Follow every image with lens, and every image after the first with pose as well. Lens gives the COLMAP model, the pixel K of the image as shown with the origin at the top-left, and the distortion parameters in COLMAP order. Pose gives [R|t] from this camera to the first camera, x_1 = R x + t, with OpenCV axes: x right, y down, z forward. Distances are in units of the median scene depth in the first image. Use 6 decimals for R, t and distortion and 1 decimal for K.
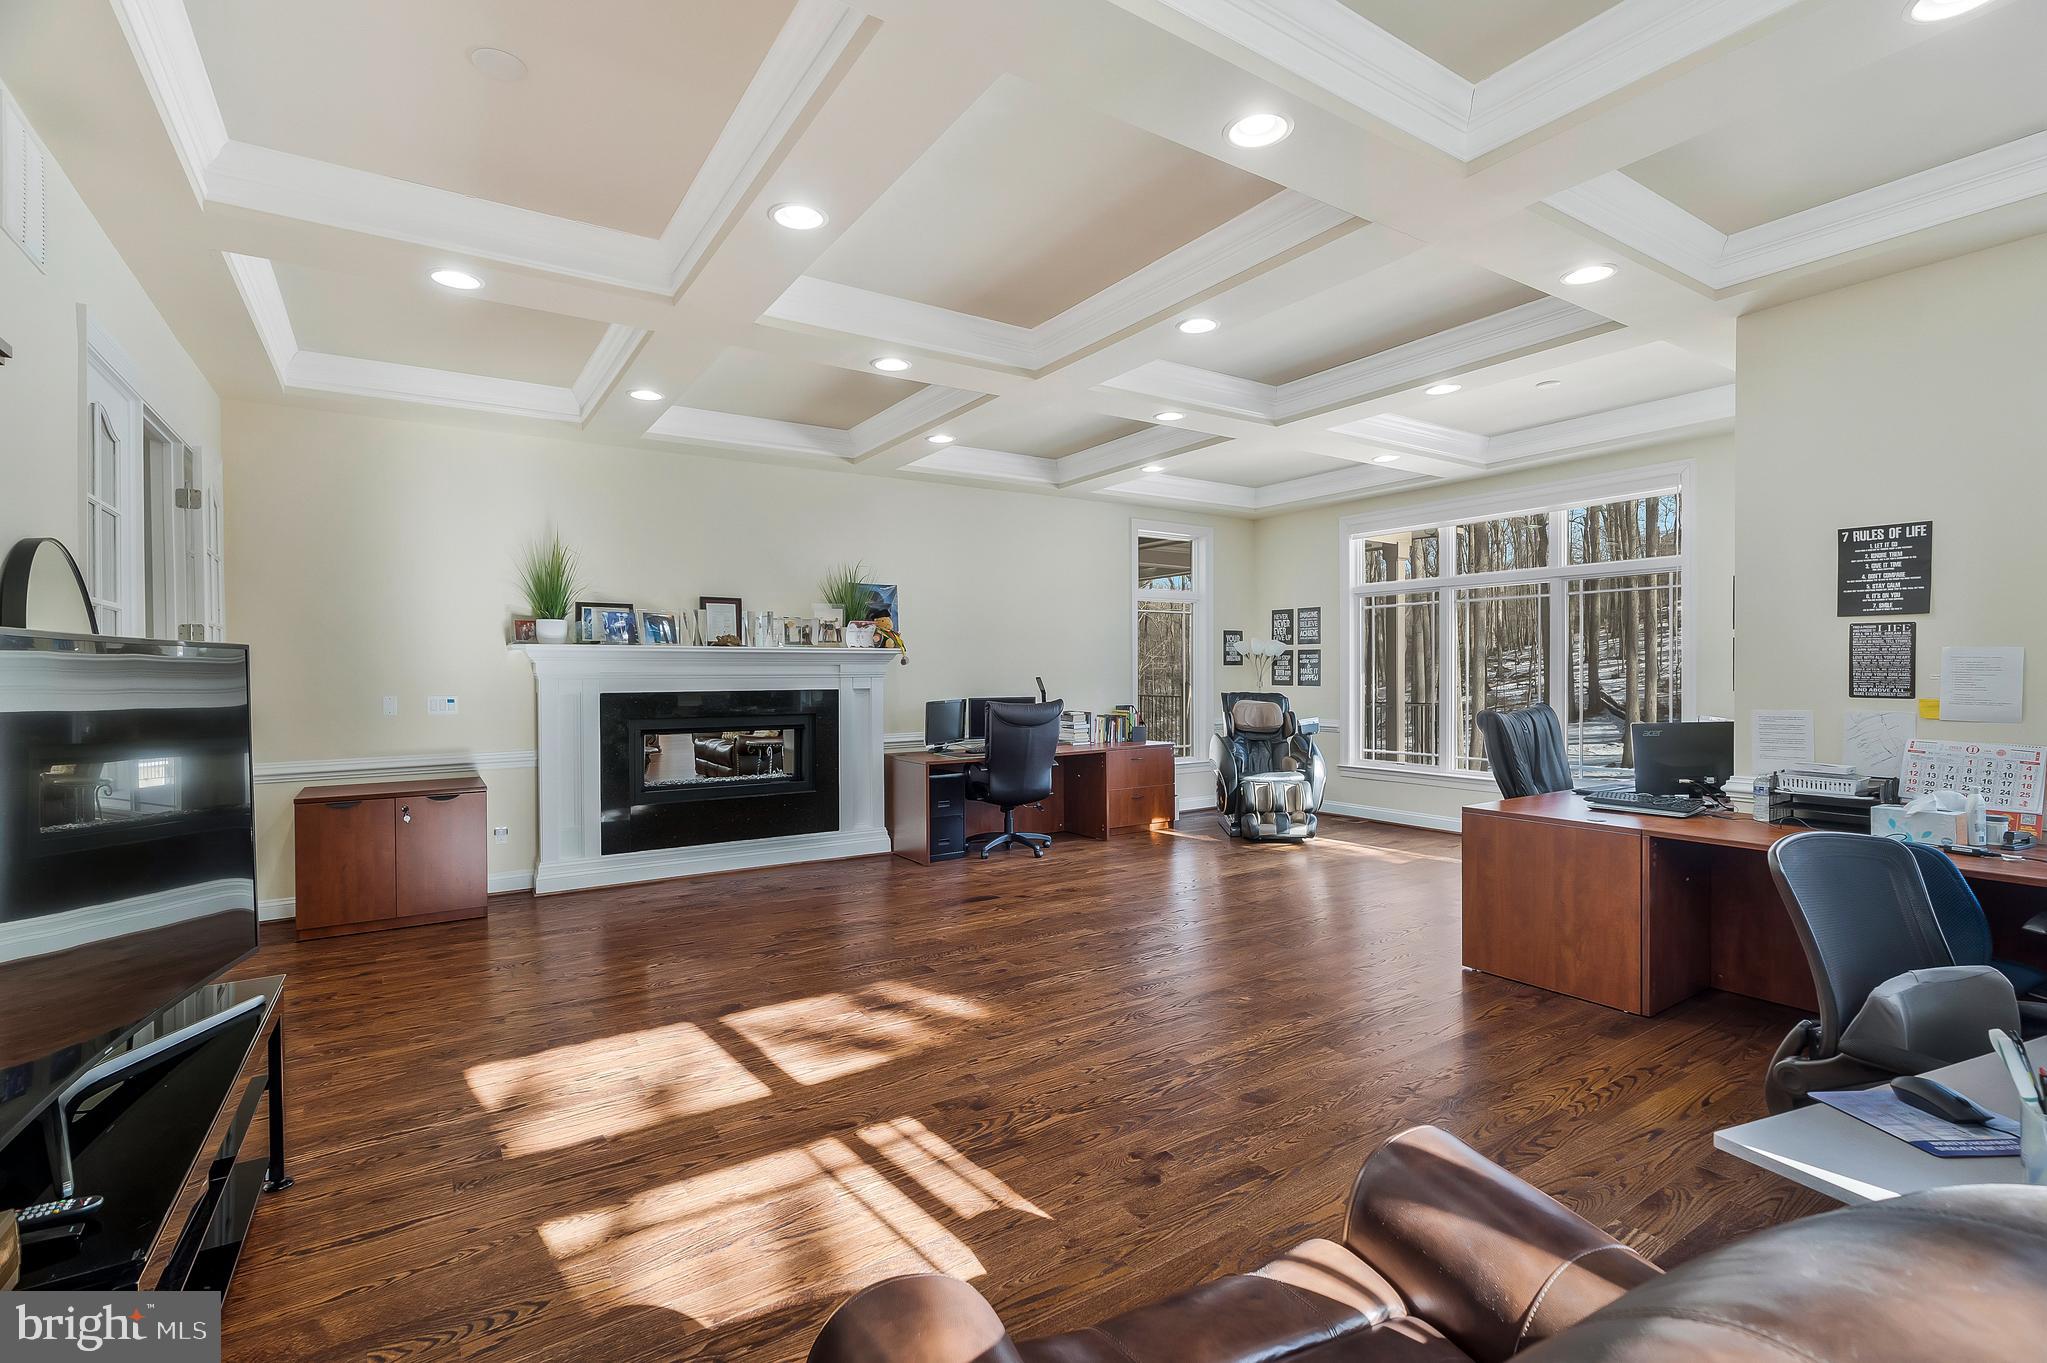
lens RADIAL K [[930.0, 0, 1023.5], [0, 930.0, 667.6], [0, 0, 1]] dist [0.001606, -0.000011]
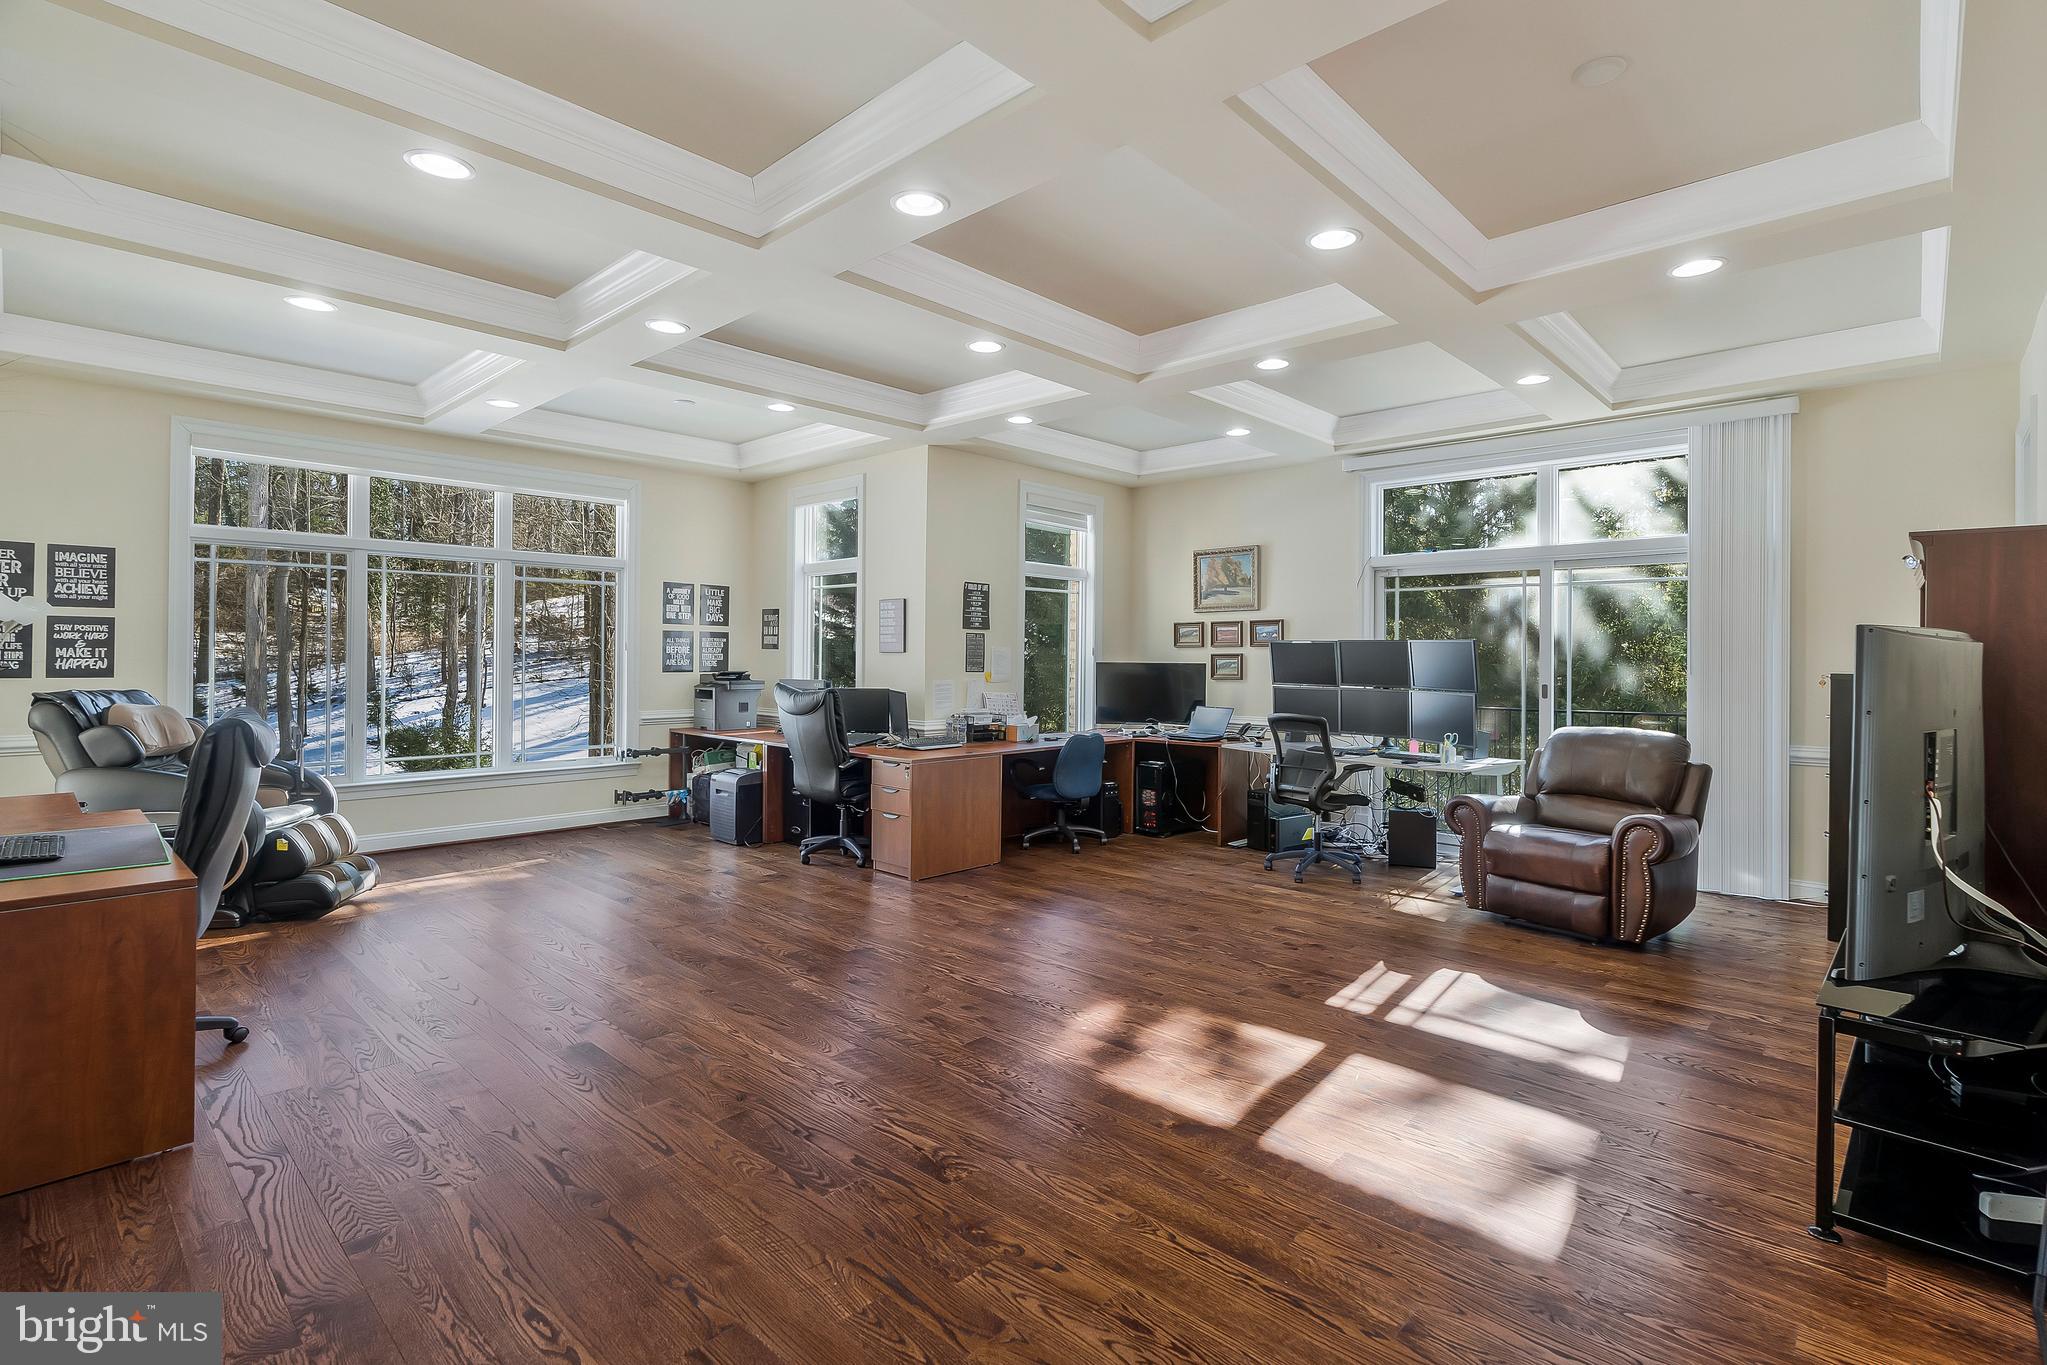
lens RADIAL K [[956.7, 0, 1029.3], [0, 956.7, 654.2], [0, 0, 1]] dist [-0.015370, 0.000261]
pose [[-0.228570, 0.007849, 0.973496, -1.083437], [-0.007863, 0.999920, -0.009909, 0.015060], [-0.973496, -0.009920, -0.228490, 1.404535]]
